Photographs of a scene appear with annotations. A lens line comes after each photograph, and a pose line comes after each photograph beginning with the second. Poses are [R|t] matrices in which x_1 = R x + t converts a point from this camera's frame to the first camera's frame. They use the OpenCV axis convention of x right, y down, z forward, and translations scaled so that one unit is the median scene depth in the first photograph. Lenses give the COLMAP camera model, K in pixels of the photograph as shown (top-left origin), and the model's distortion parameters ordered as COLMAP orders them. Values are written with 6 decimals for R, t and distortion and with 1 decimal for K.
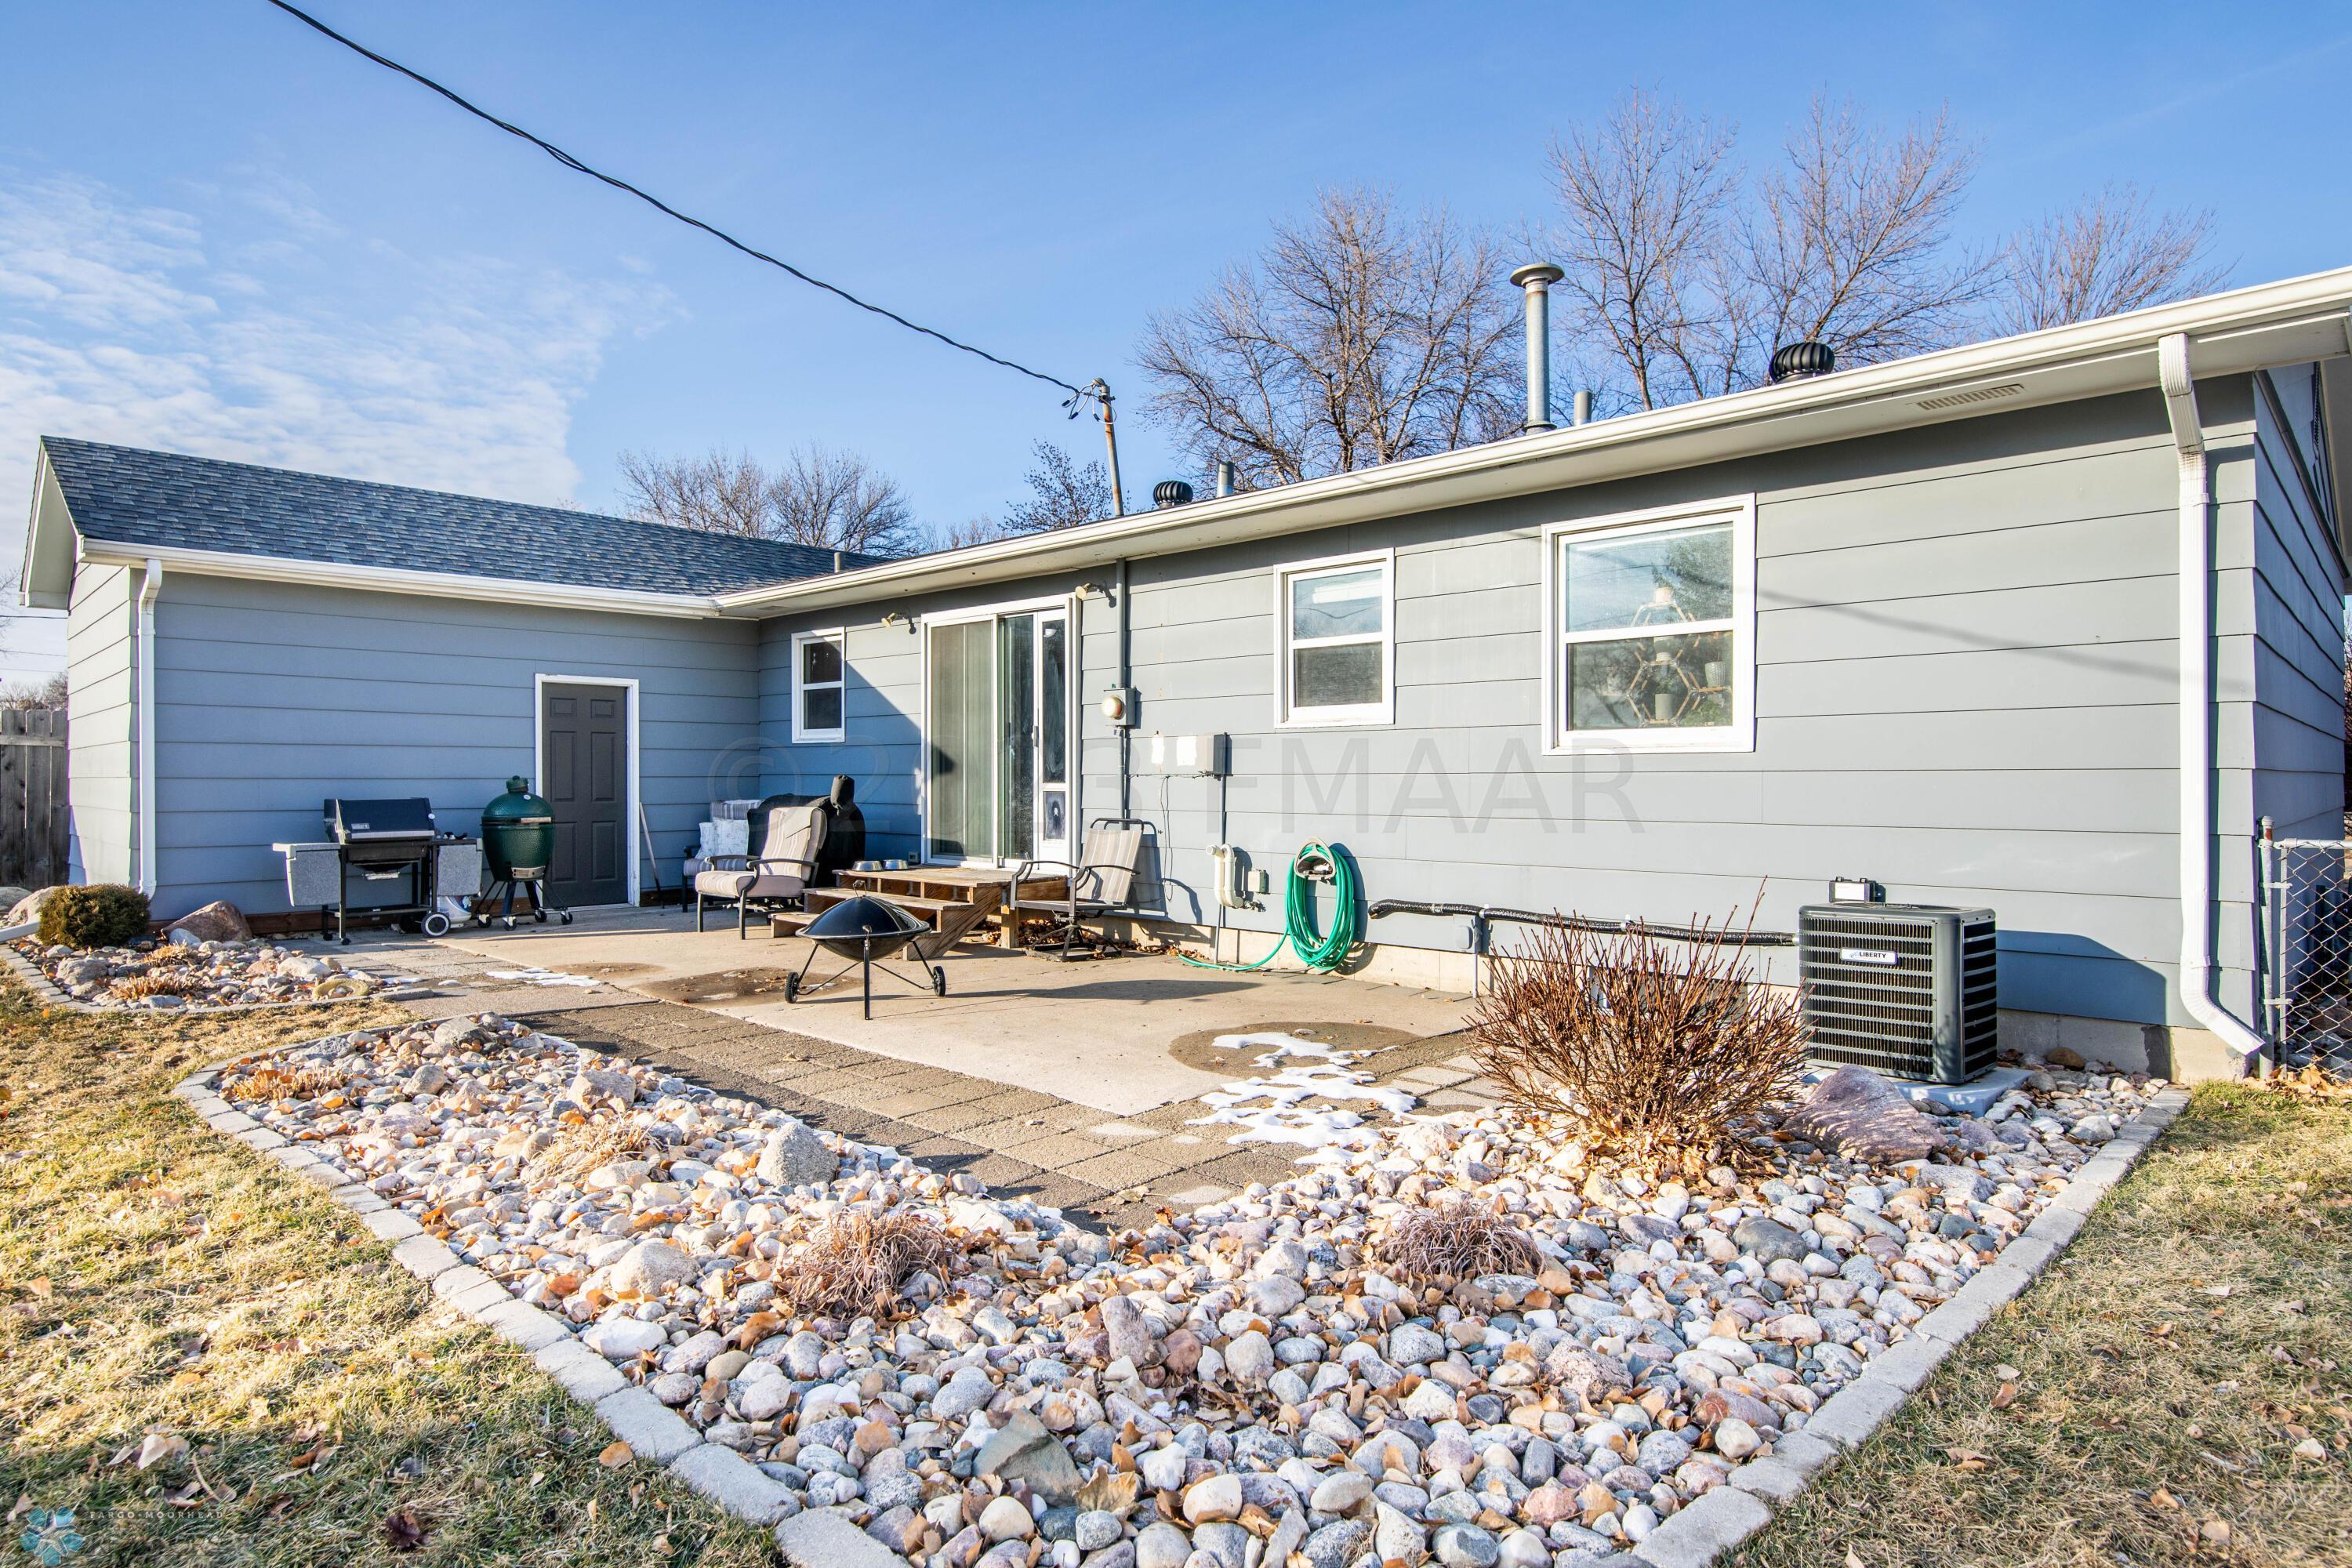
lens RADIAL K [[1307.8, 0, 1176.0], [0, 1307.8, 784.0], [0, 0, 1]] dist [0.000491, -0.000325]
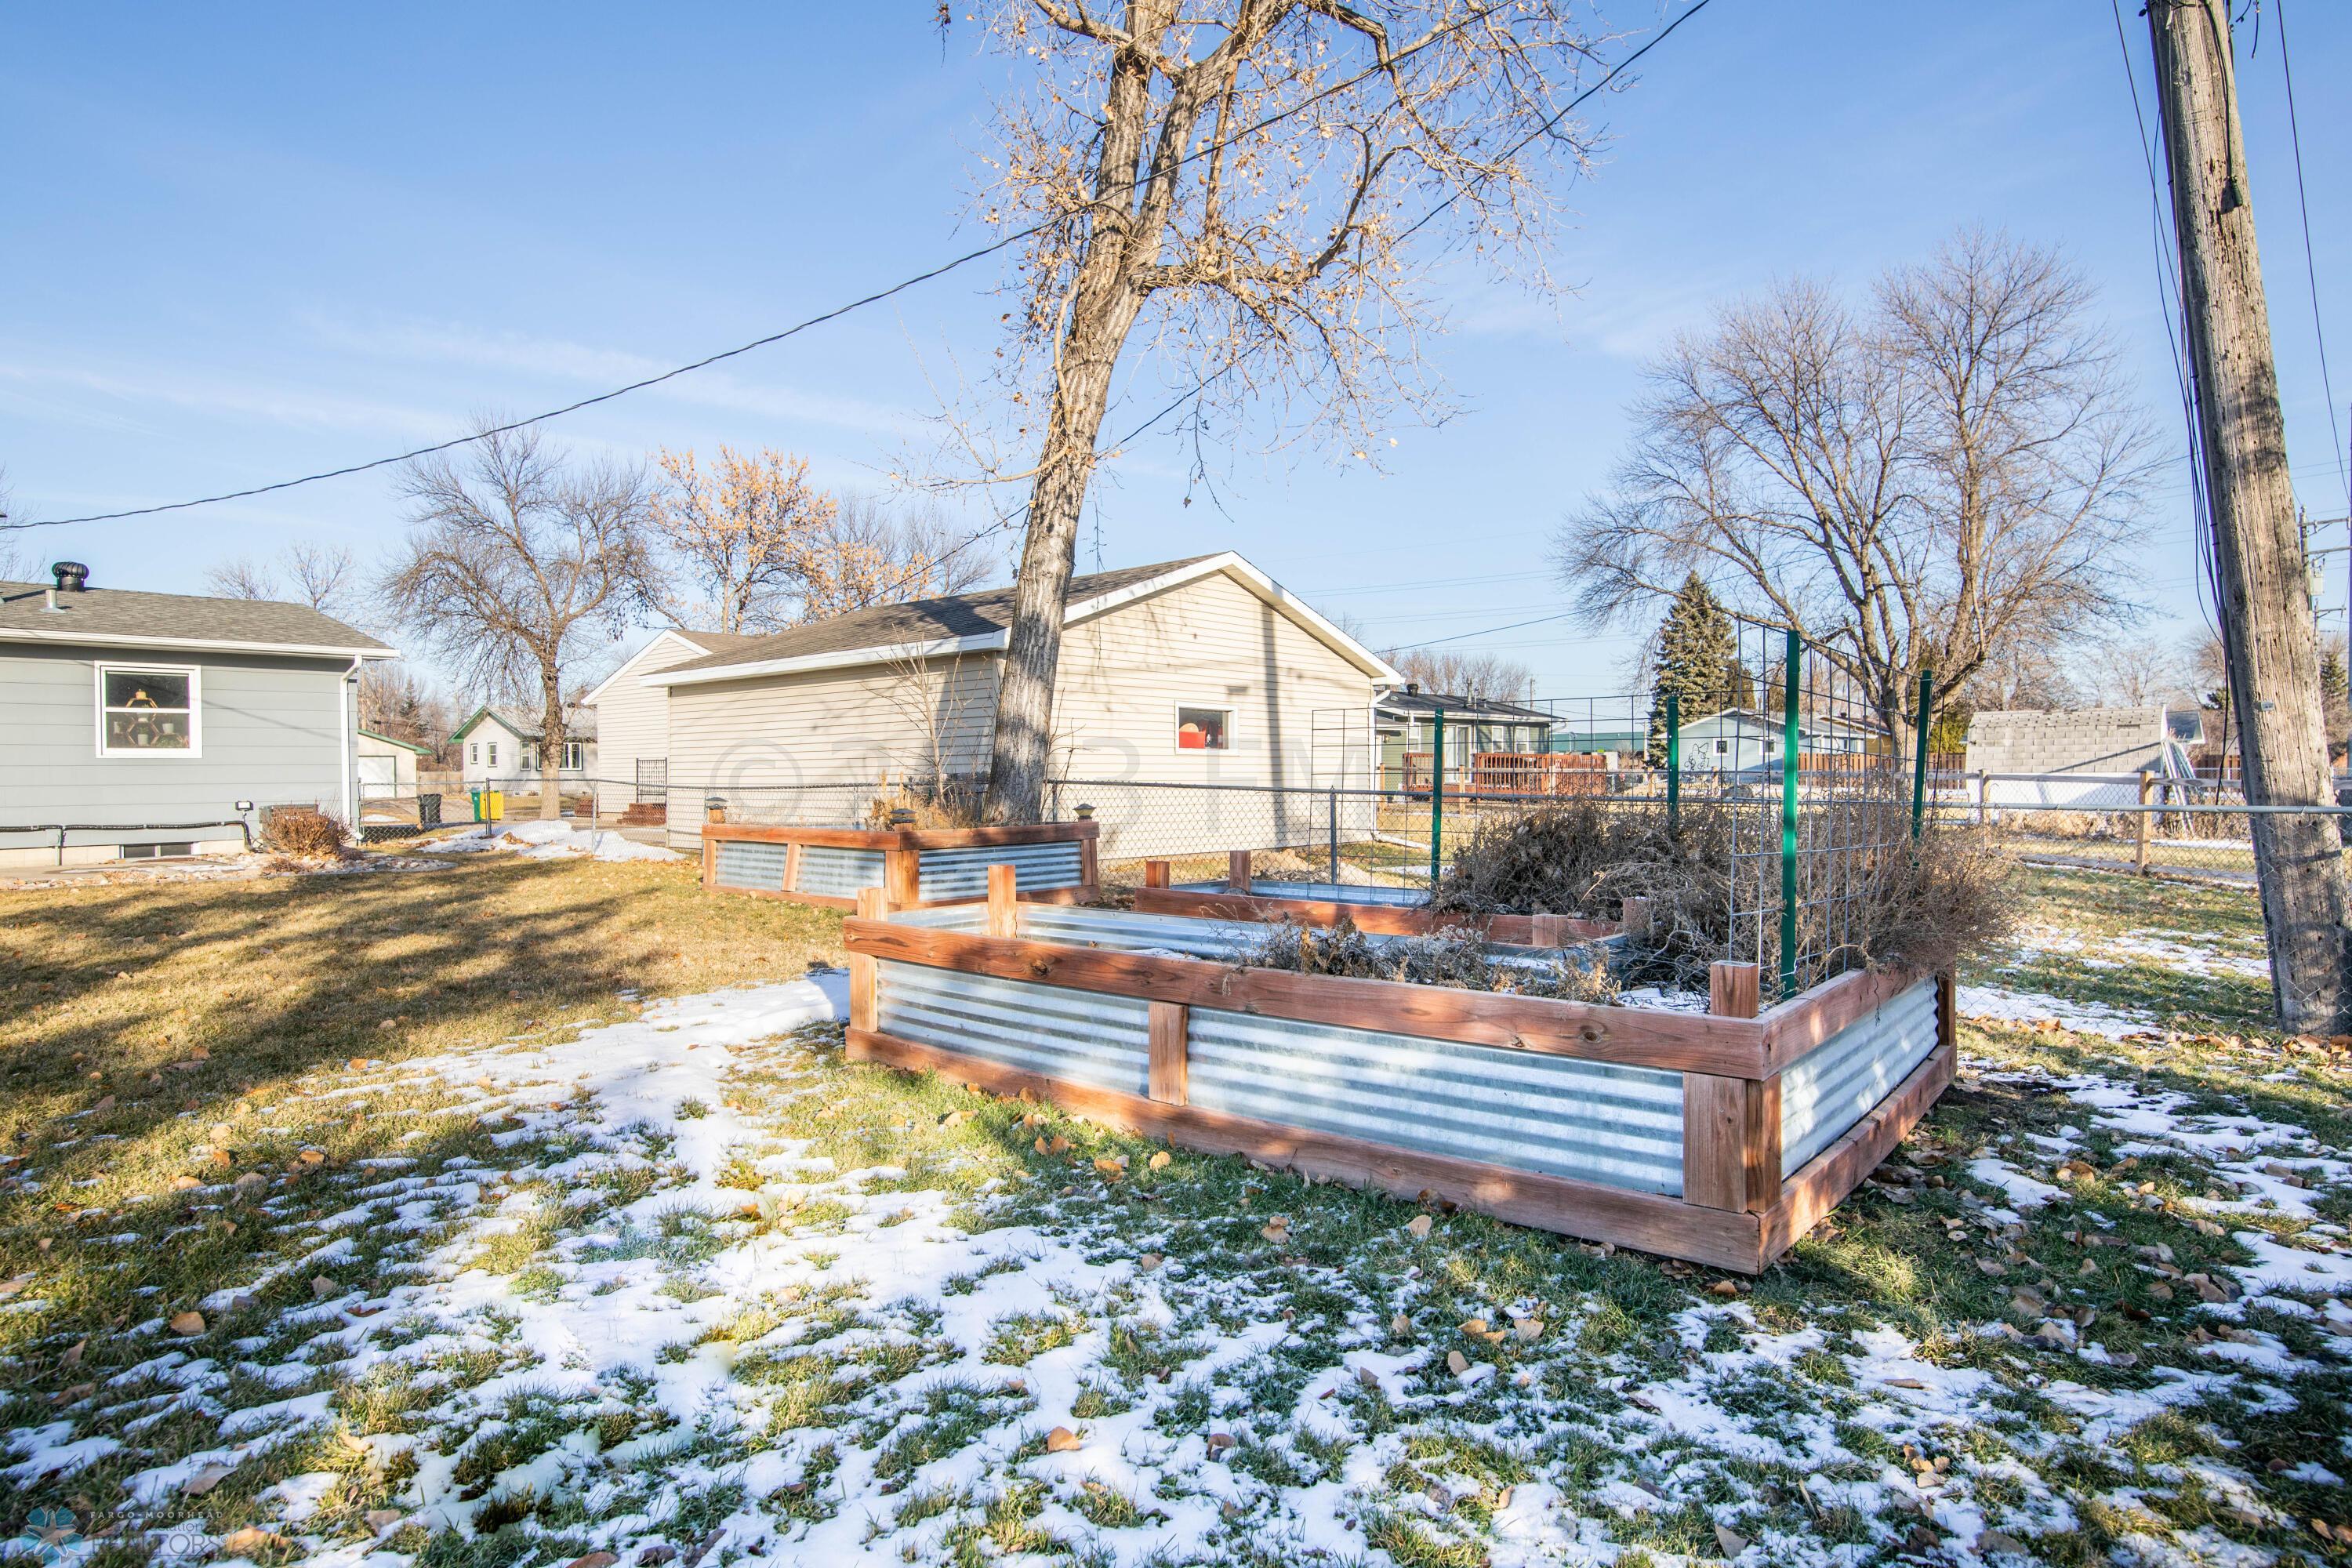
lens RADIAL K [[1248.8, 0, 1176.0], [0, 1248.8, 784.0], [0, 0, 1]] dist [0.009797, -0.009947]
pose [[-0.046081, -0.000851, 0.998937, -1.490339], [0.017197, 0.999851, 0.001645, 0.038927], [-0.998790, 0.017254, -0.046059, -0.609426]]
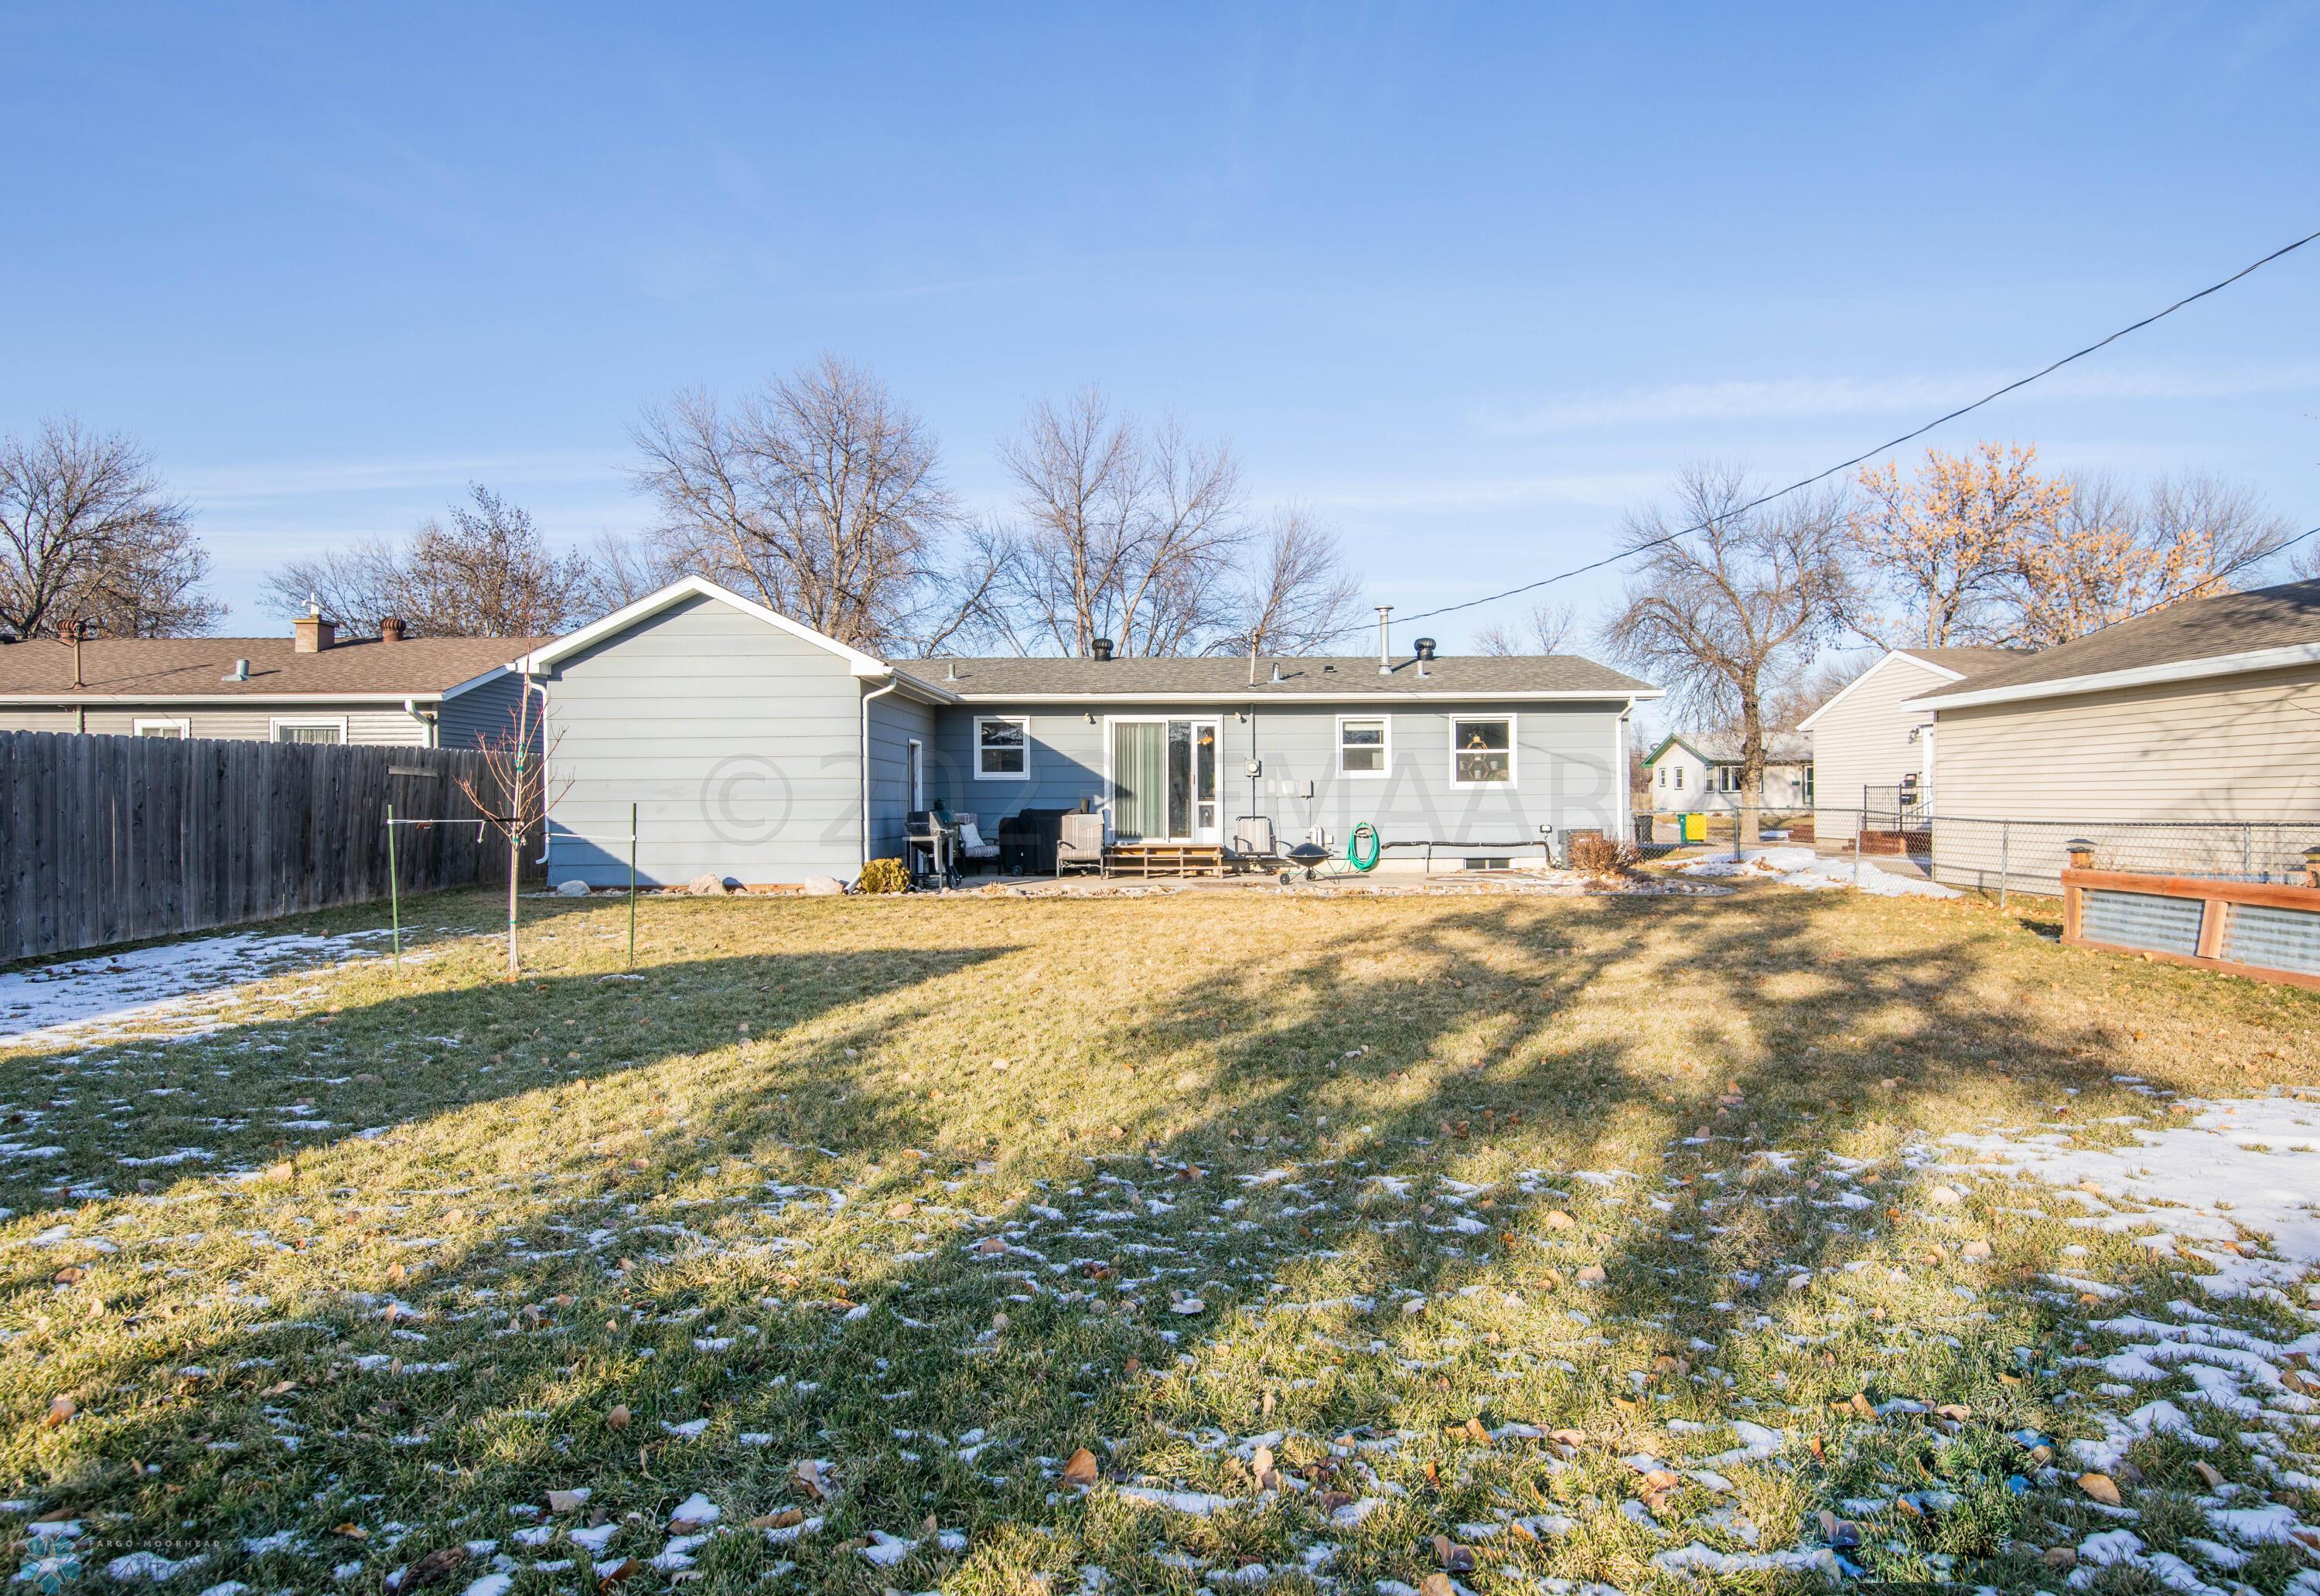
lens RADIAL K [[1166.9, 0, 1160.0], [0, 1166.9, 798.0], [0, 0, 1]] dist [-0.030164, 0.000005]
pose [[0.717584, -0.001037, 0.696471, -1.493133], [0.008638, 0.999935, -0.007412, 0.007309], [-0.696418, 0.011335, 0.717546, -0.332947]]
